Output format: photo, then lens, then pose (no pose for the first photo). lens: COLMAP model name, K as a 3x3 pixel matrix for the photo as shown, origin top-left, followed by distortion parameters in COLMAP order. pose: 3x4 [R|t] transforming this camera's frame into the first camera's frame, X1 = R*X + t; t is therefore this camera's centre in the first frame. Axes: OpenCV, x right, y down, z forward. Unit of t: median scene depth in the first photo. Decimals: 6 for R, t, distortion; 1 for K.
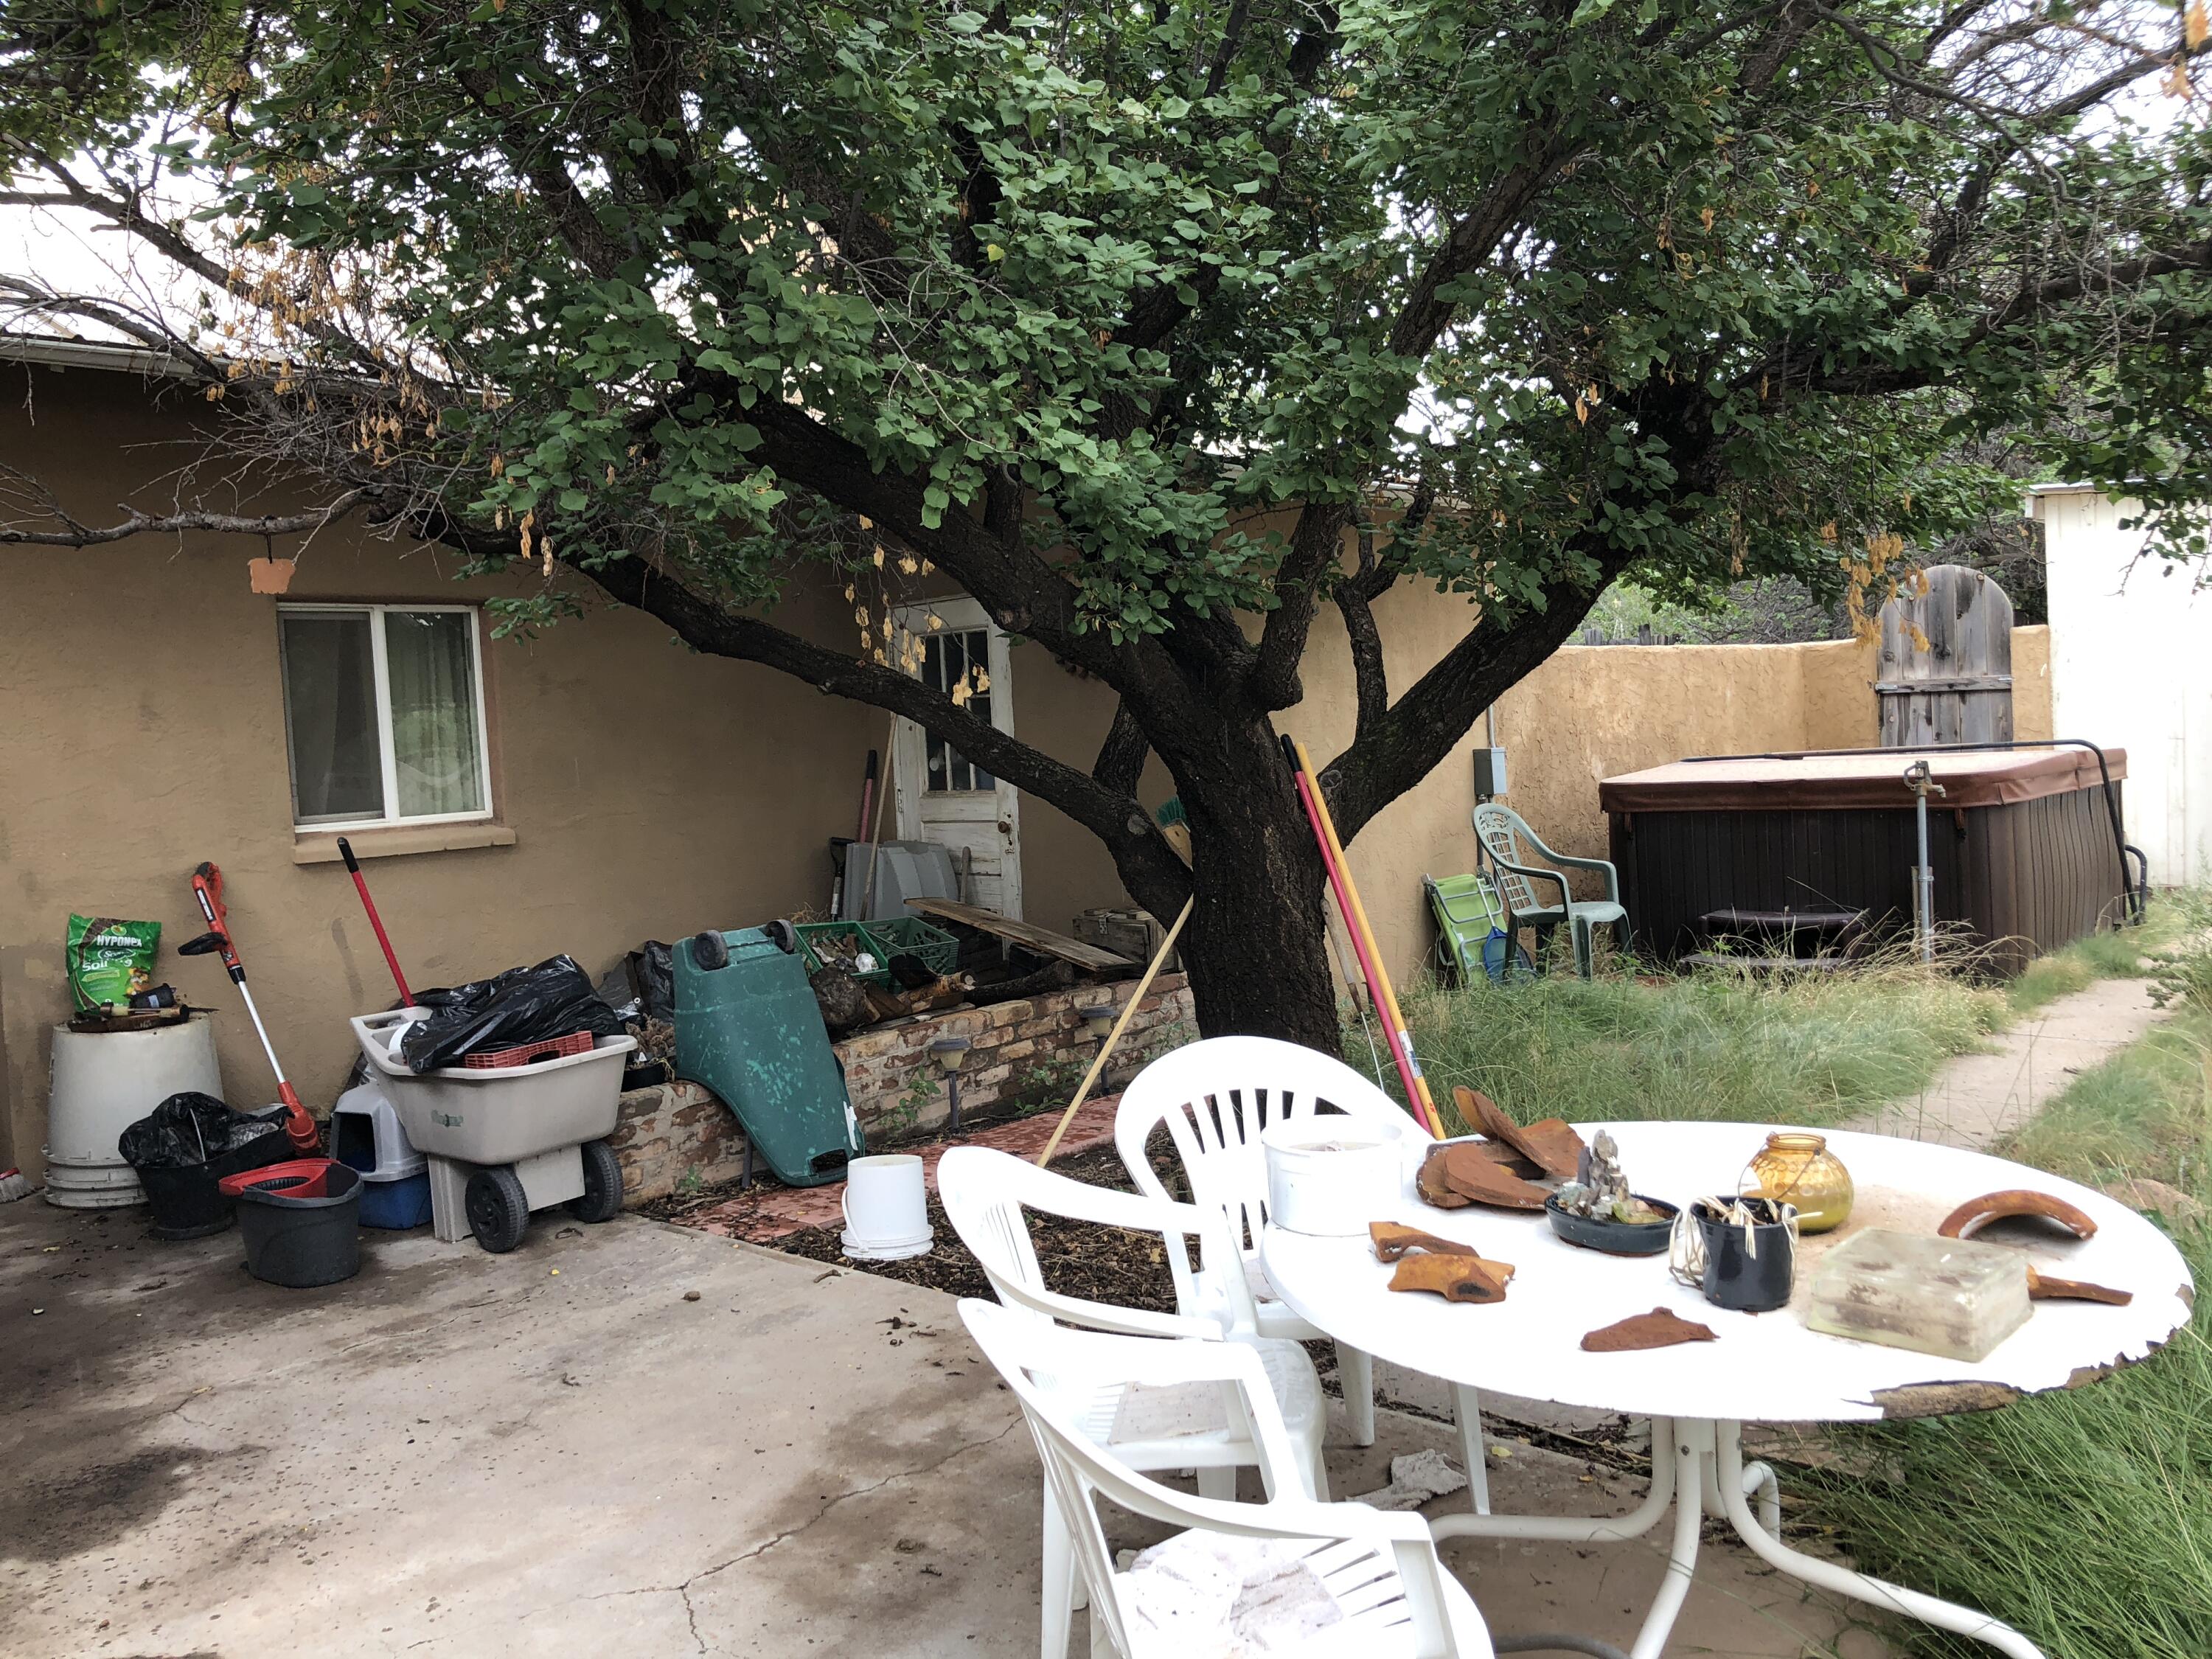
lens RADIAL K [[1795.9, 0, 1094.4], [0, 1795.9, 814.4], [0, 0, 1]] dist [0.032345, -0.042621]
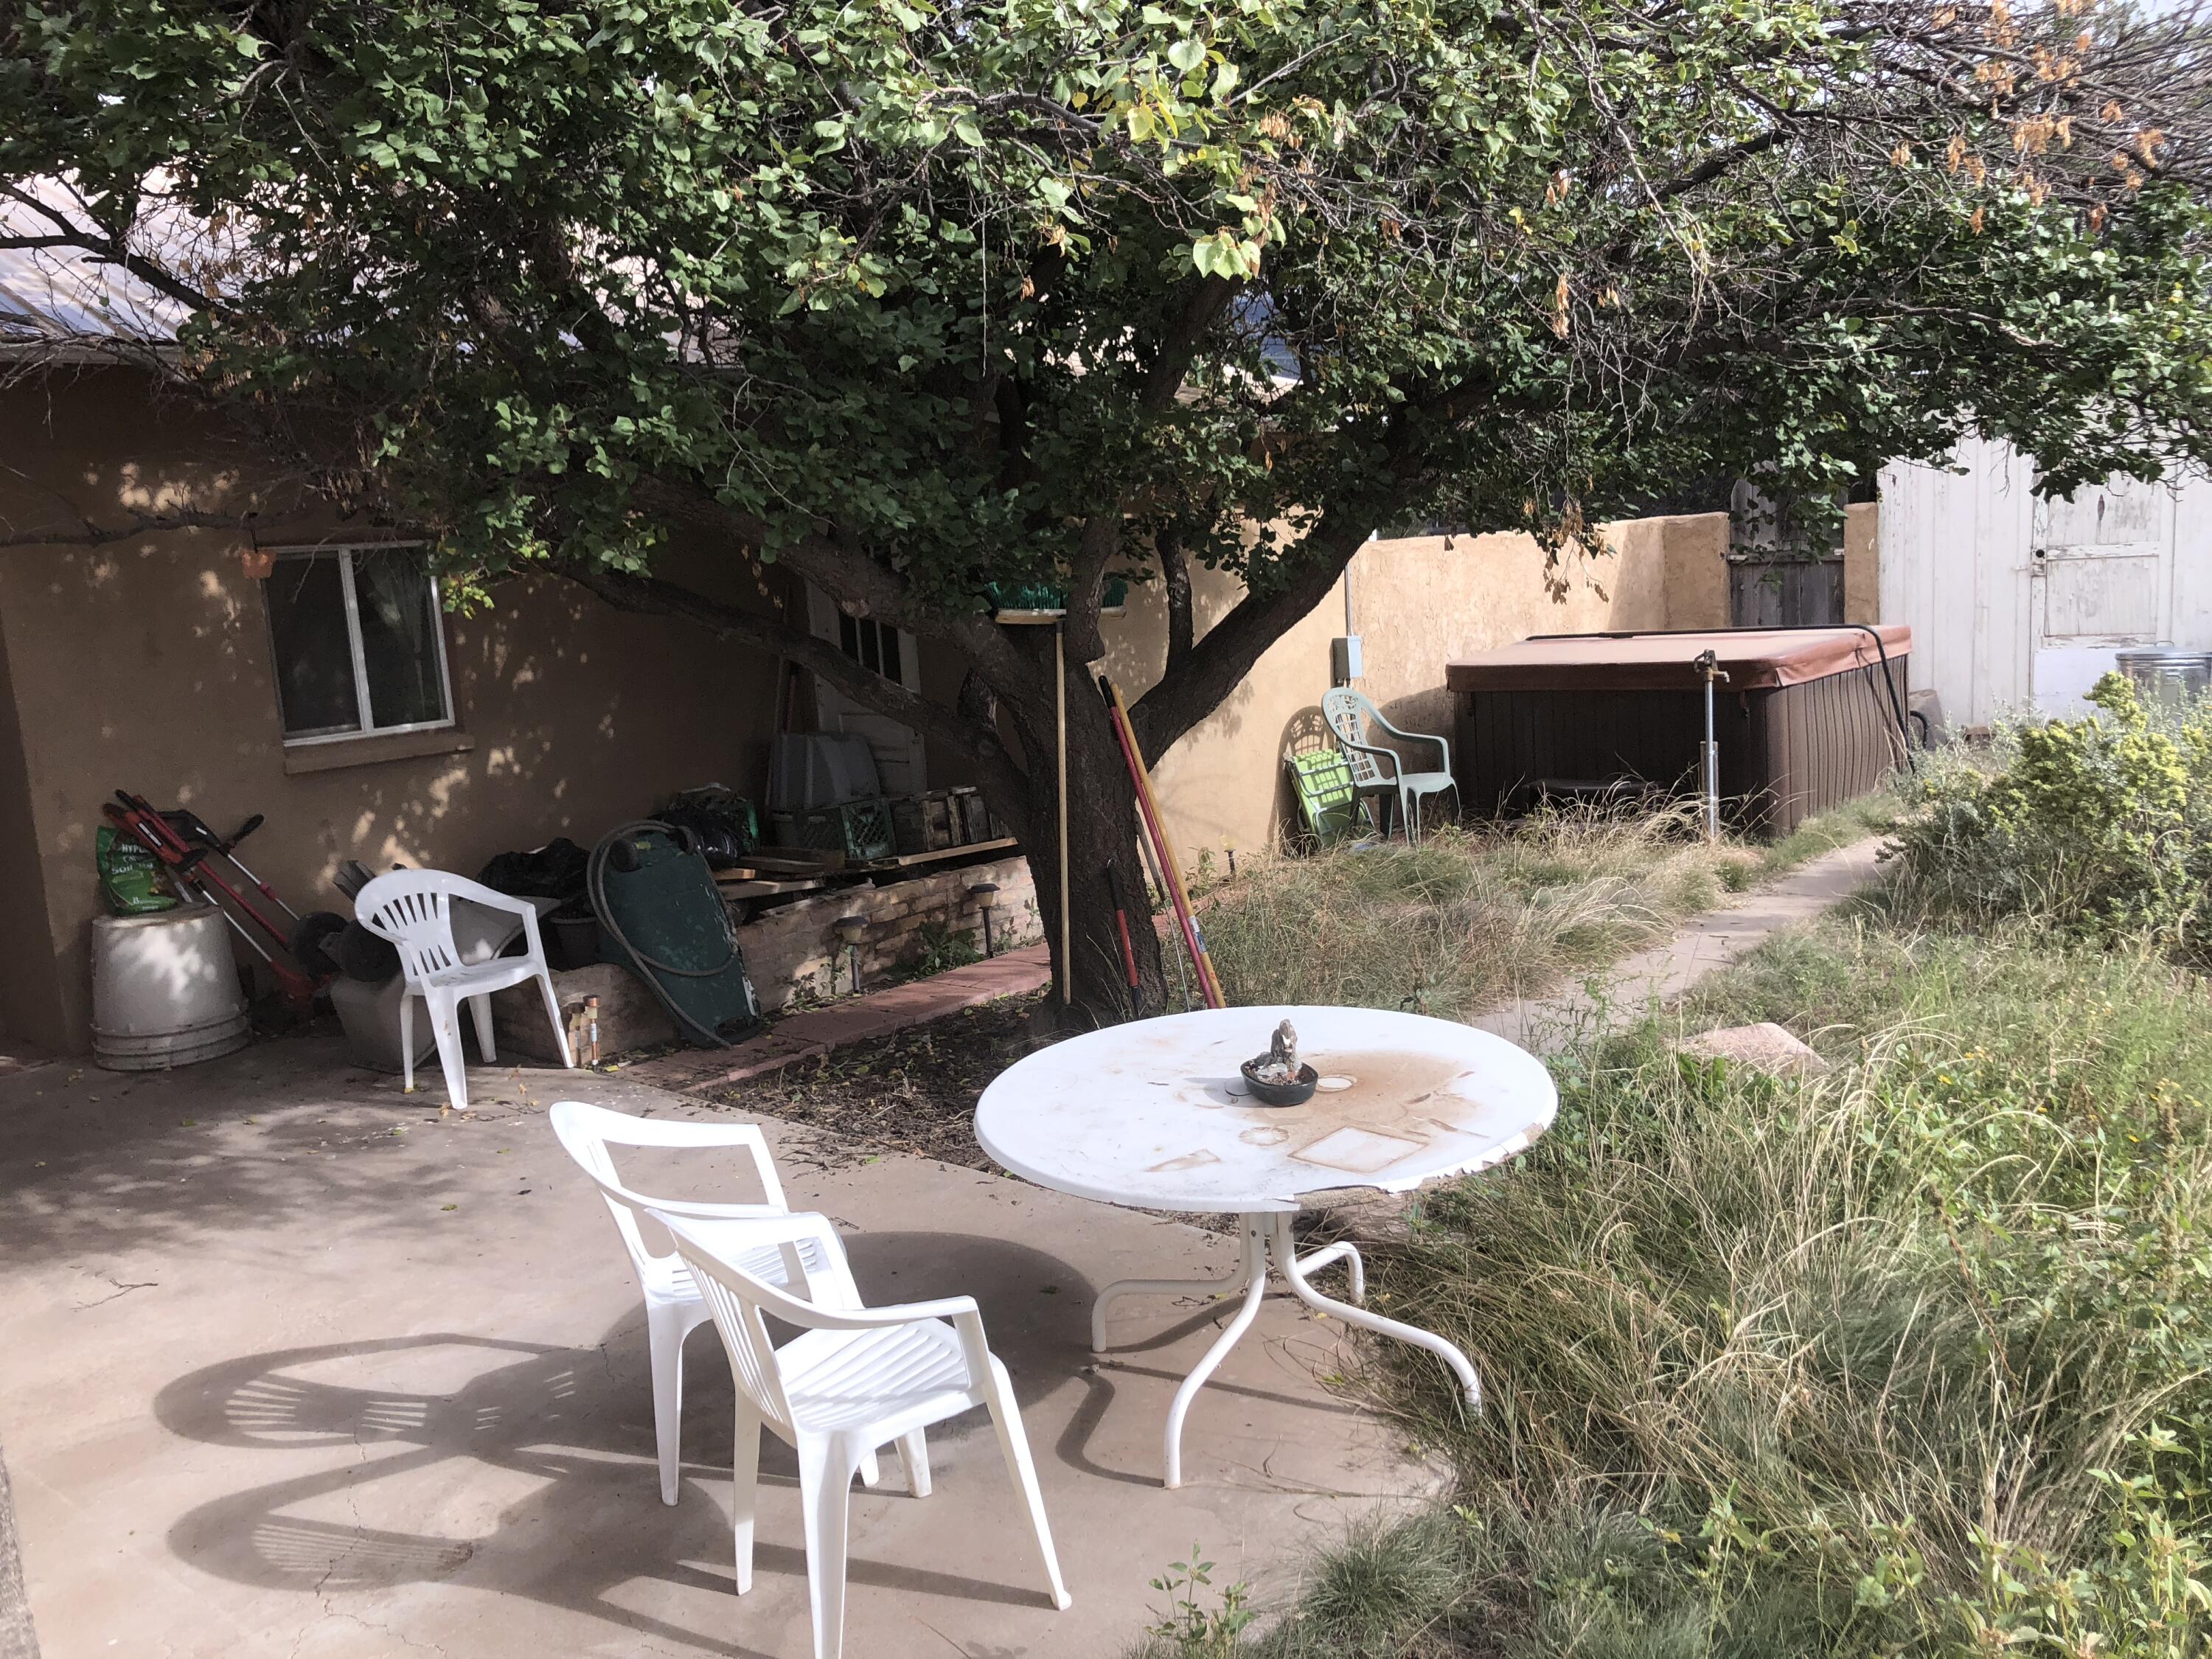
lens RADIAL K [[1795.9, 0, 1101.2], [0, 1795.9, 808.4], [0, 0, 1]] dist [0.032345, -0.042621]
pose [[0.999817, -0.017050, 0.008694, 0.087196], [0.016130, 0.995186, 0.096672, -0.065050], [-0.010300, -0.096514, 0.995278, -0.200441]]
